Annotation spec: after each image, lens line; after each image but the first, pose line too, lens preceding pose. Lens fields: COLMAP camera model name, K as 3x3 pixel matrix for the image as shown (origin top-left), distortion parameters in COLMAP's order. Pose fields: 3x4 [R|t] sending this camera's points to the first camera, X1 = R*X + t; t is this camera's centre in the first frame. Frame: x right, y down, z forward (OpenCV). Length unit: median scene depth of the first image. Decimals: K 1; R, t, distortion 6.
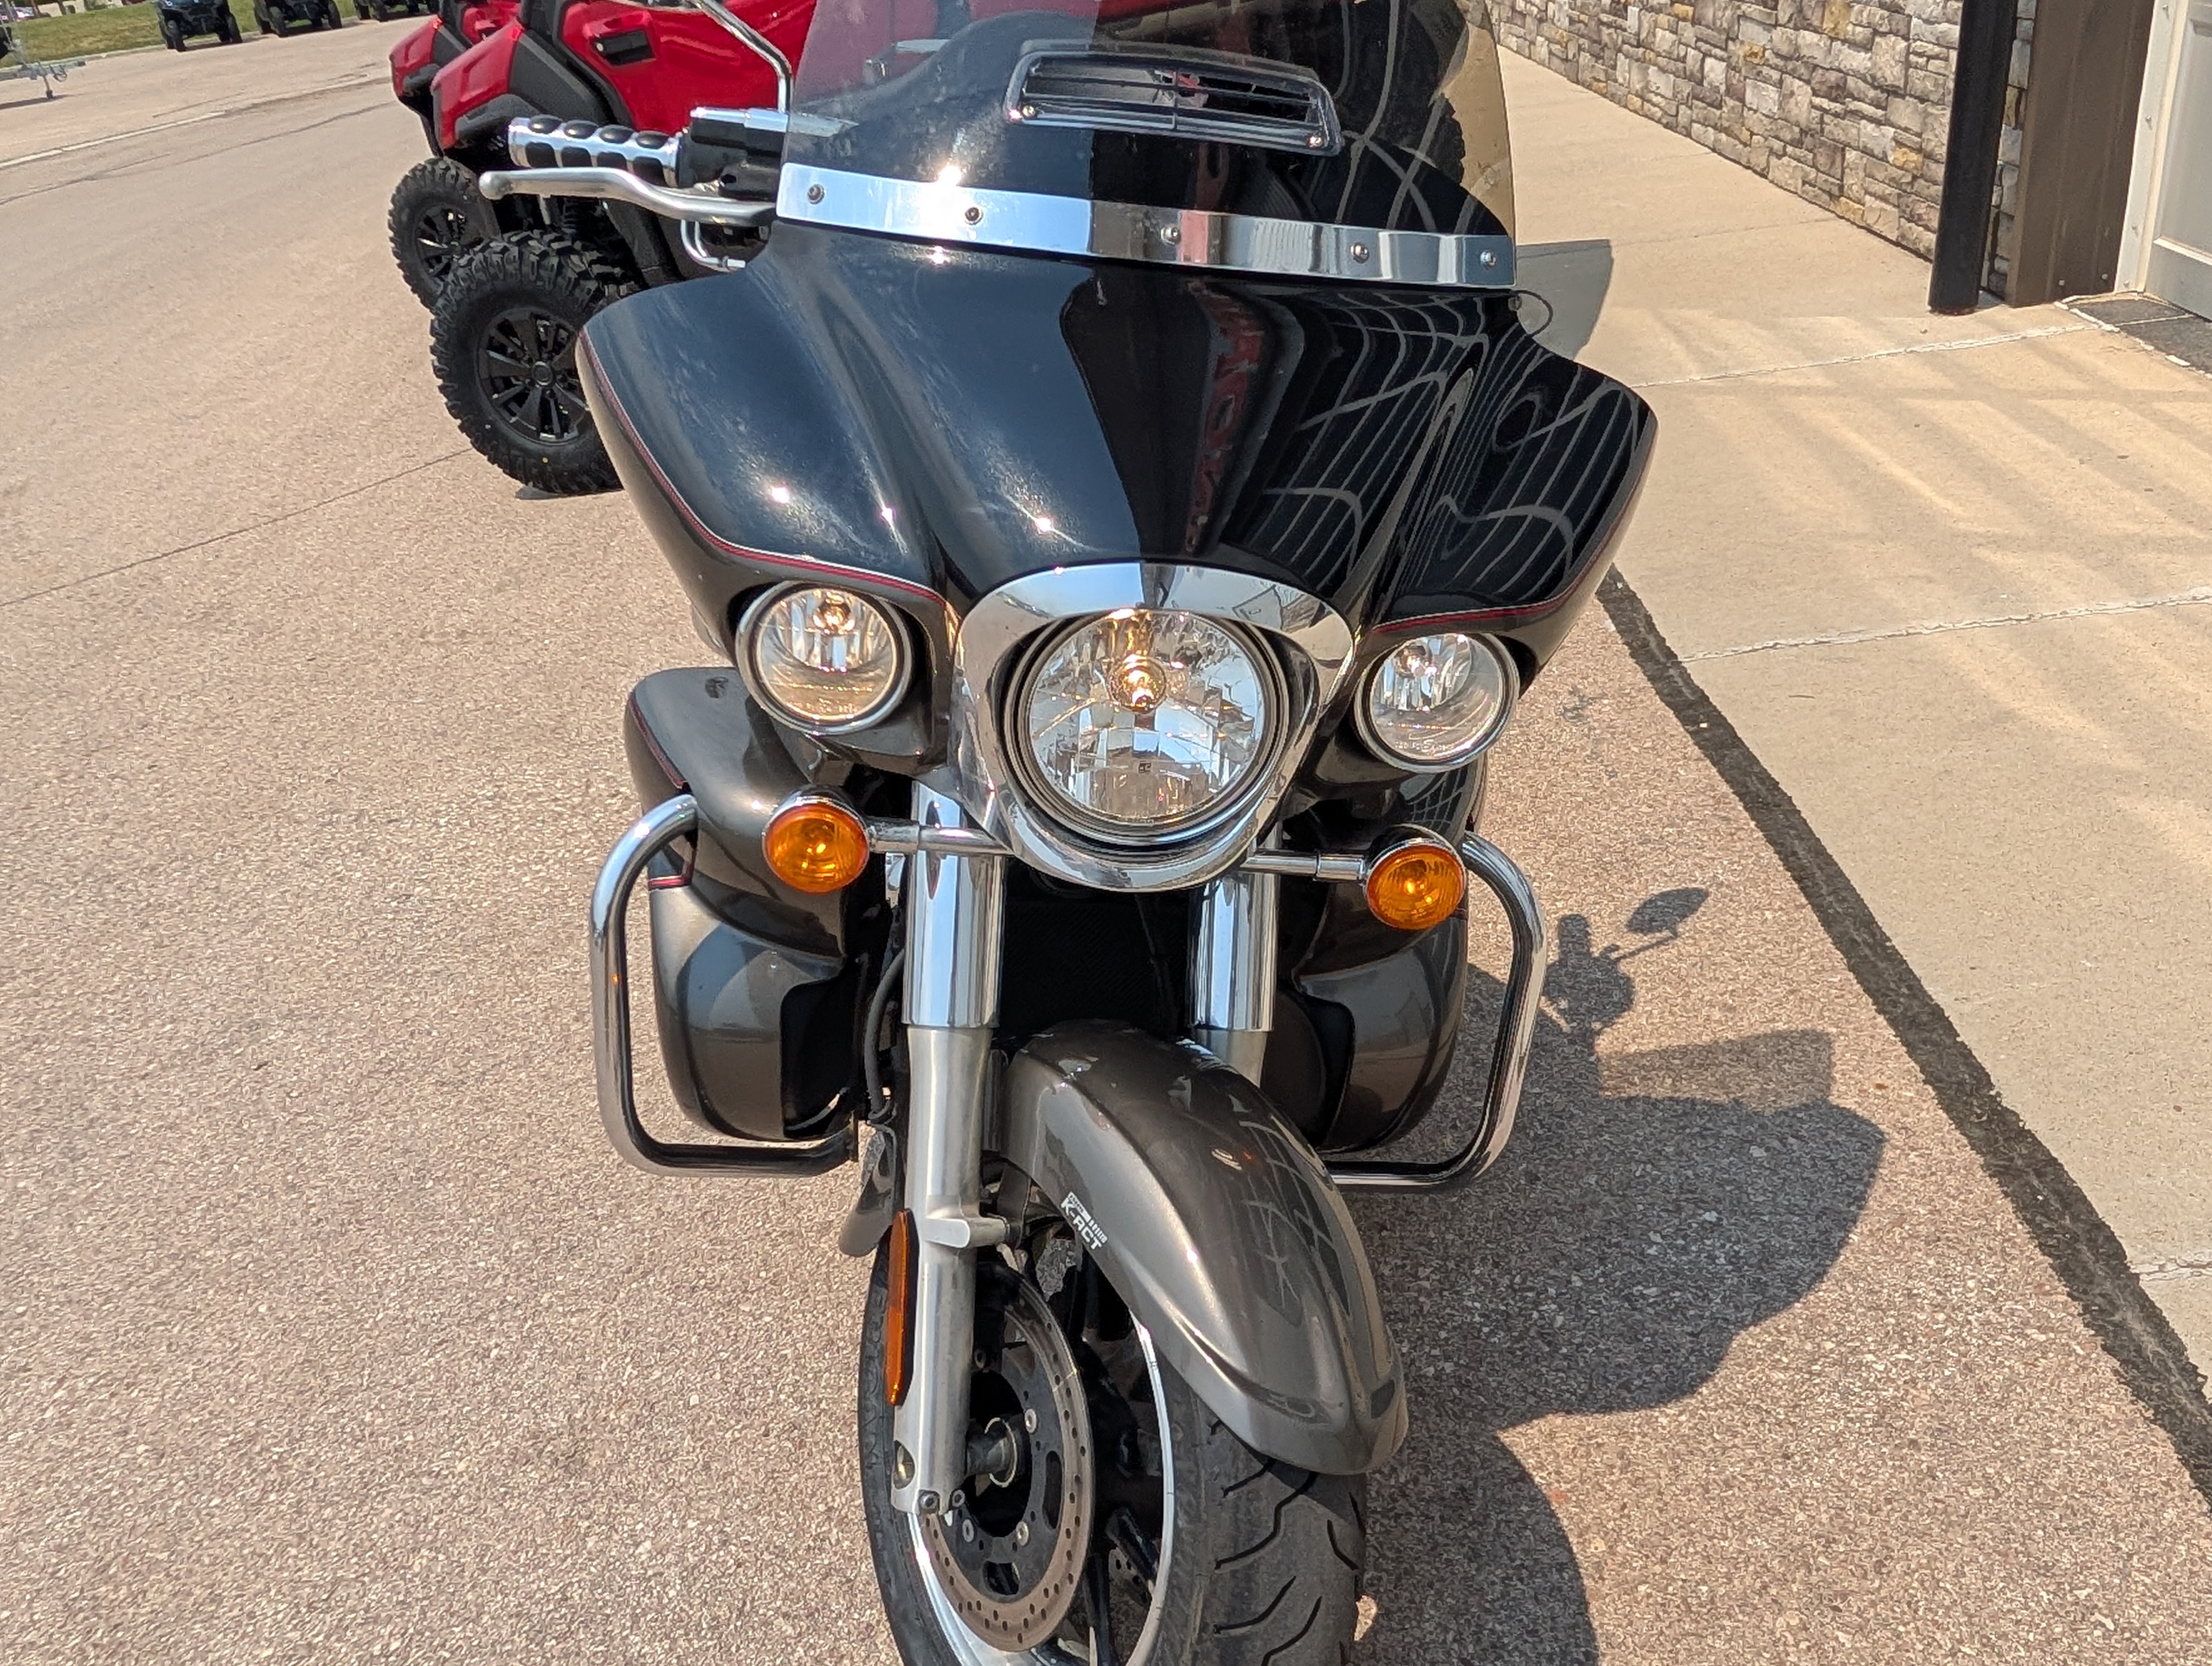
lens RADIAL K [[1808.4, 0, 1099.4], [0, 1808.4, 961.5], [0, 0, 1]] dist [0.002980, -0.004114]
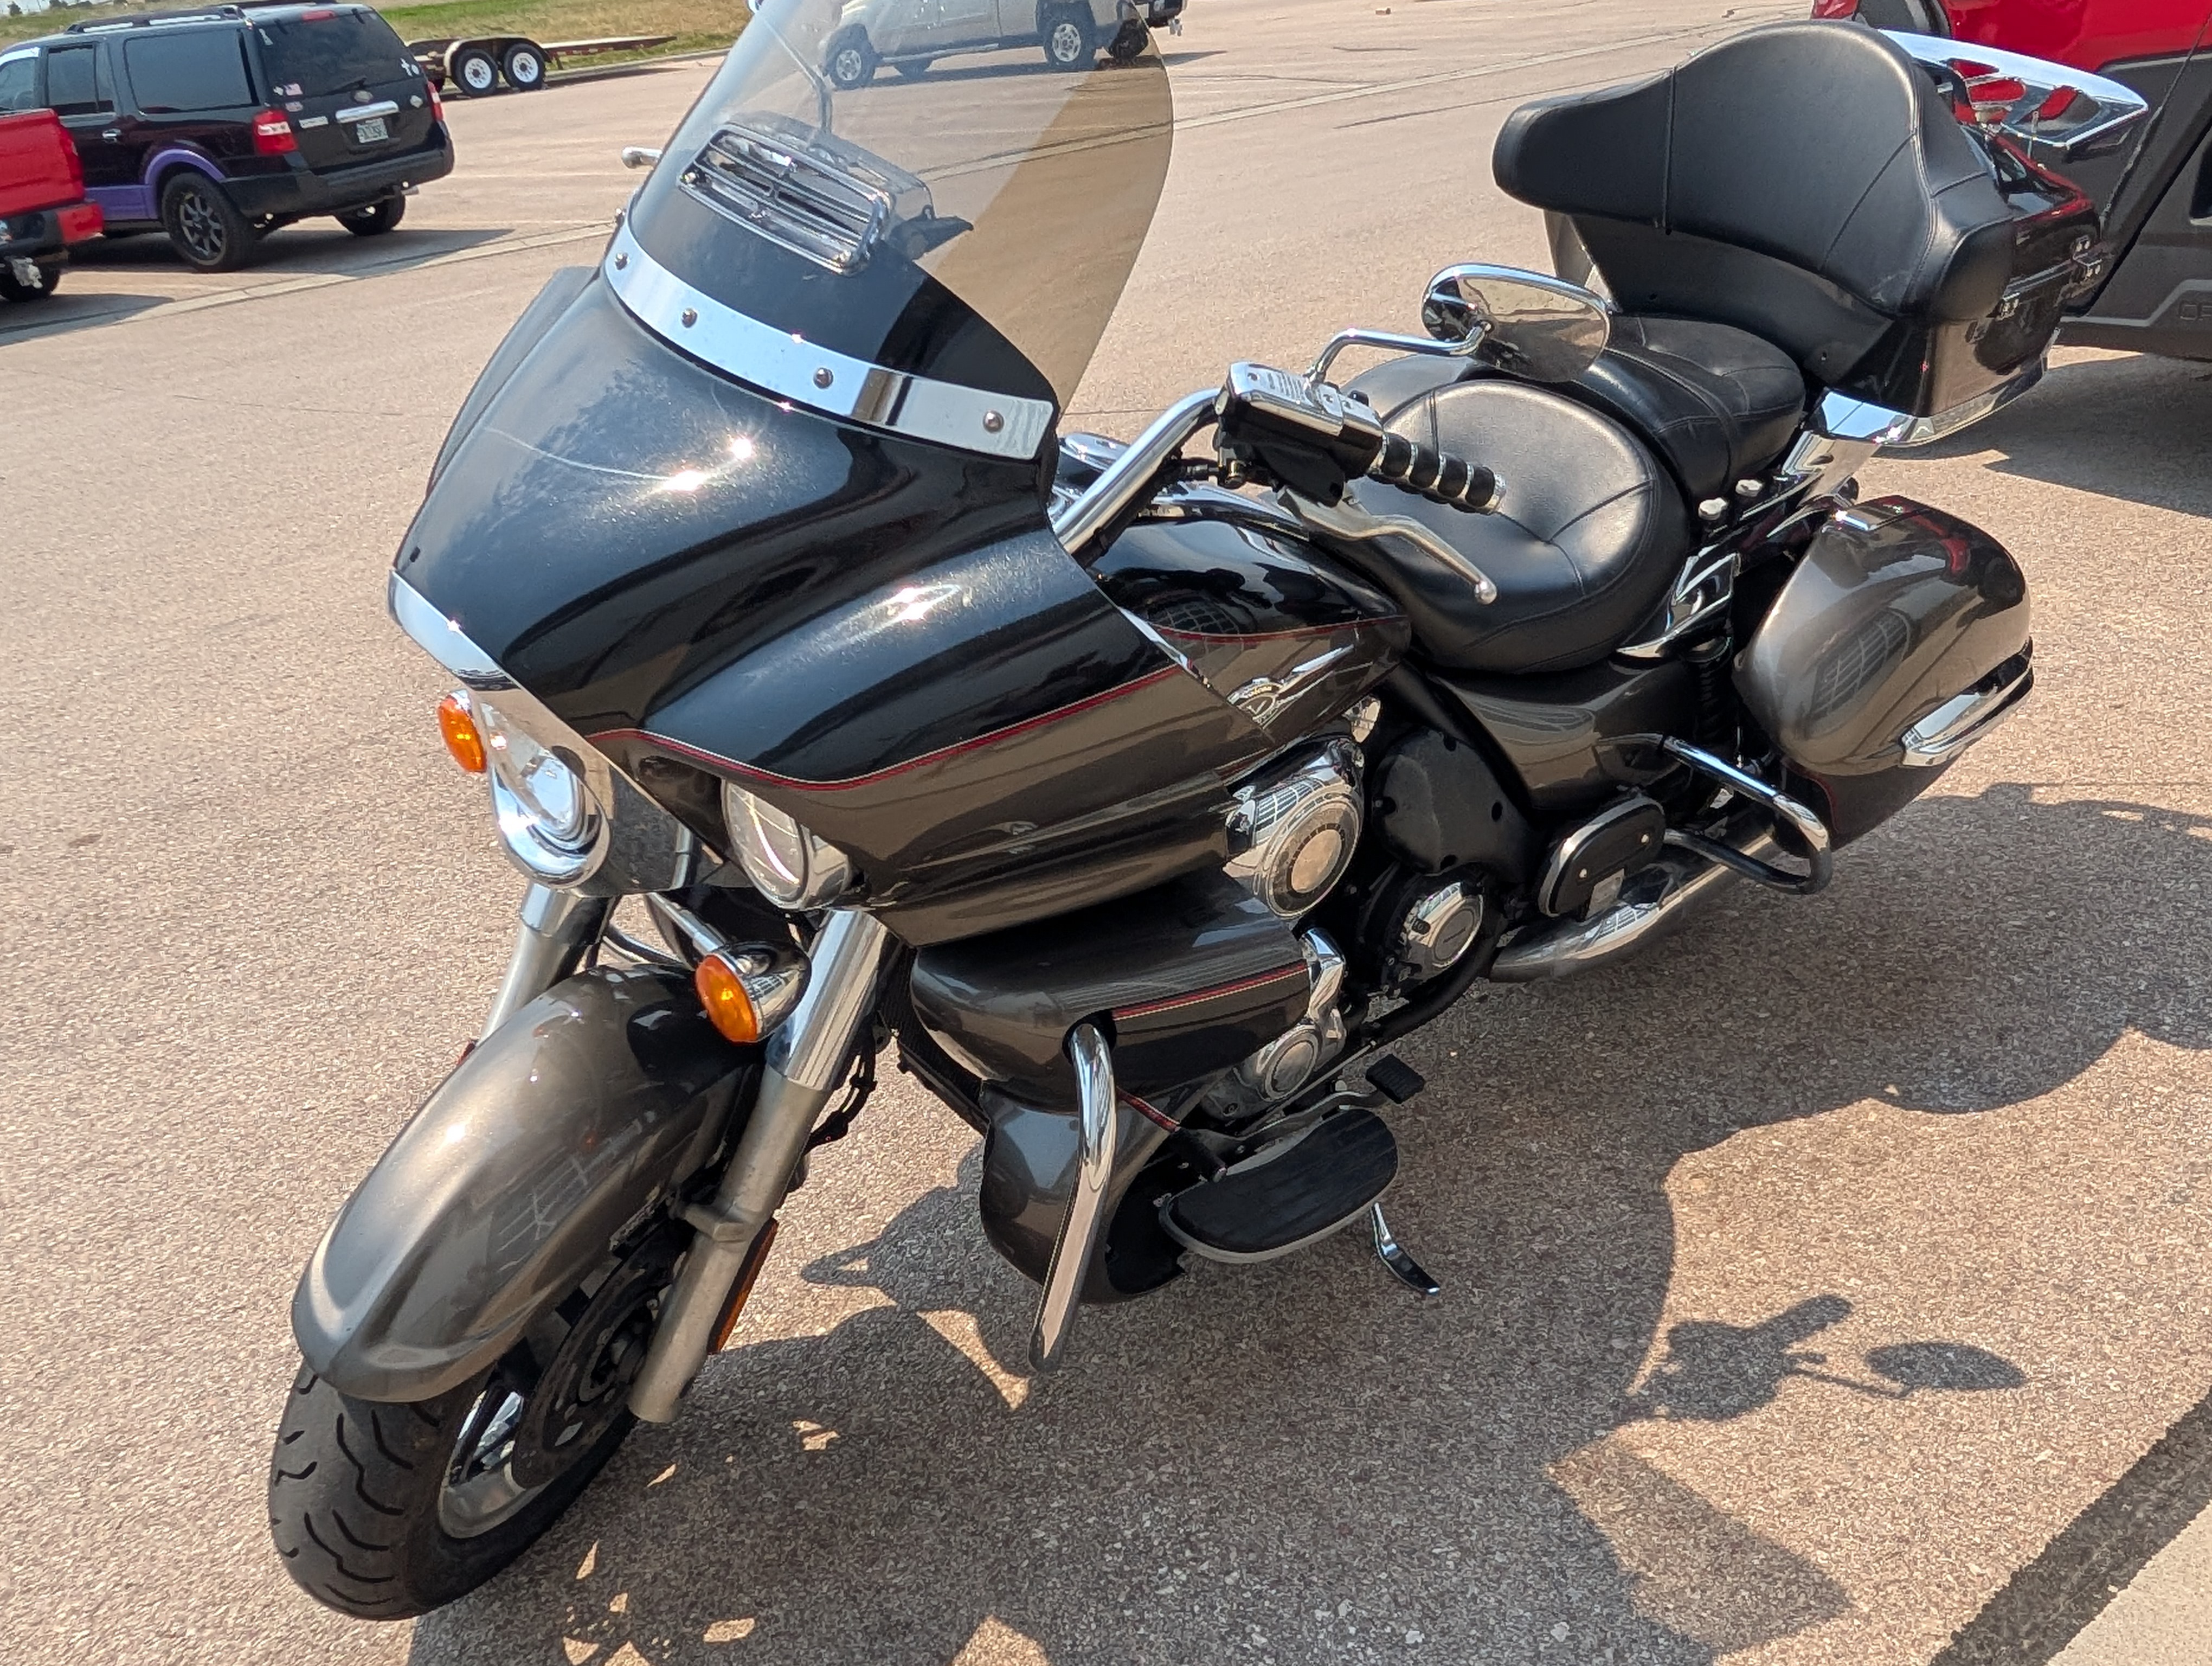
lens RADIAL K [[1808.4, 0, 1099.4], [0, 1808.4, 961.5], [0, 0, 1]] dist [0.002980, -0.004114]
pose [[0.602797, 0.455228, -0.655289, 0.556616], [-0.408229, 0.881600, 0.236918, -0.223875], [0.685554, 0.124695, 0.717263, 0.245544]]
